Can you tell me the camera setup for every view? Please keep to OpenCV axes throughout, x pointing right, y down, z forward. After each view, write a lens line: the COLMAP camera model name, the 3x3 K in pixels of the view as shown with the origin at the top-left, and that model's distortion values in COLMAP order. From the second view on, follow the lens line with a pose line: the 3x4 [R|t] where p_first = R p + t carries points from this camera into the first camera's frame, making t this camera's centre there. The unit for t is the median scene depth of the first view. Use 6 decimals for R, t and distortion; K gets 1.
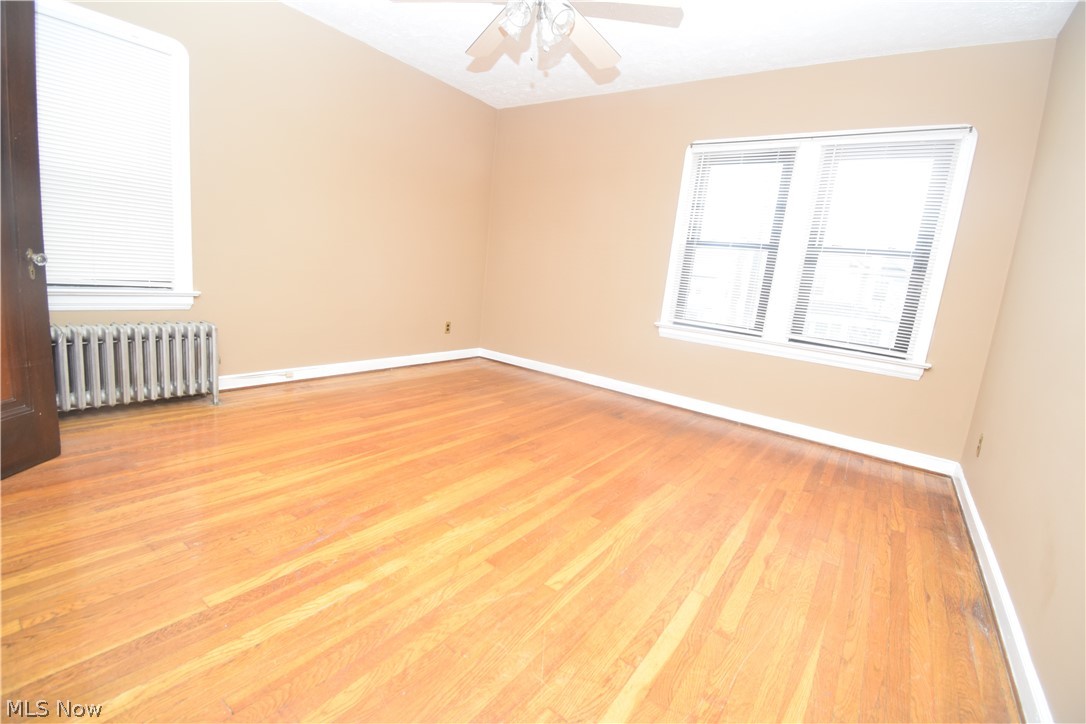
lens RADIAL K [[479.5, 0, 543.0], [0, 479.5, 362.0], [0, 0, 1]] dist [0.020536, -0.024295]
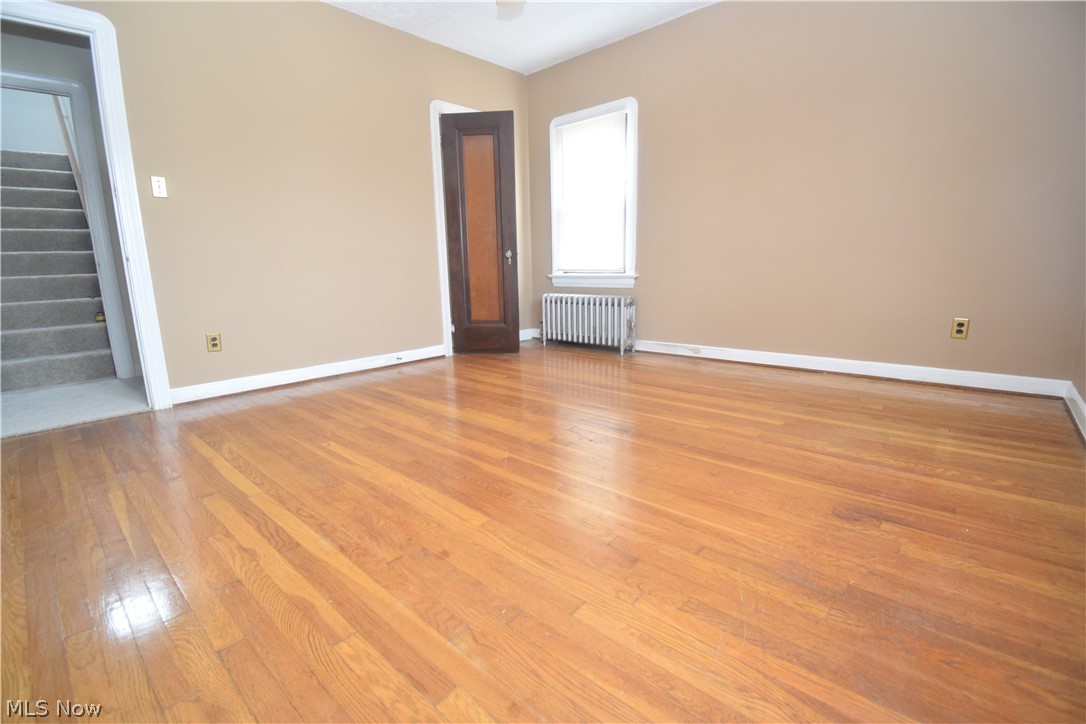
lens RADIAL K [[479.5, 0, 543.0], [0, 479.5, 362.0], [0, 0, 1]] dist [0.020536, -0.024295]
pose [[-0.109802, 0.100825, -0.988826, 1.019214], [-0.177446, 0.976872, 0.119310, -0.028075], [0.977986, 0.188564, -0.089372, 1.331688]]
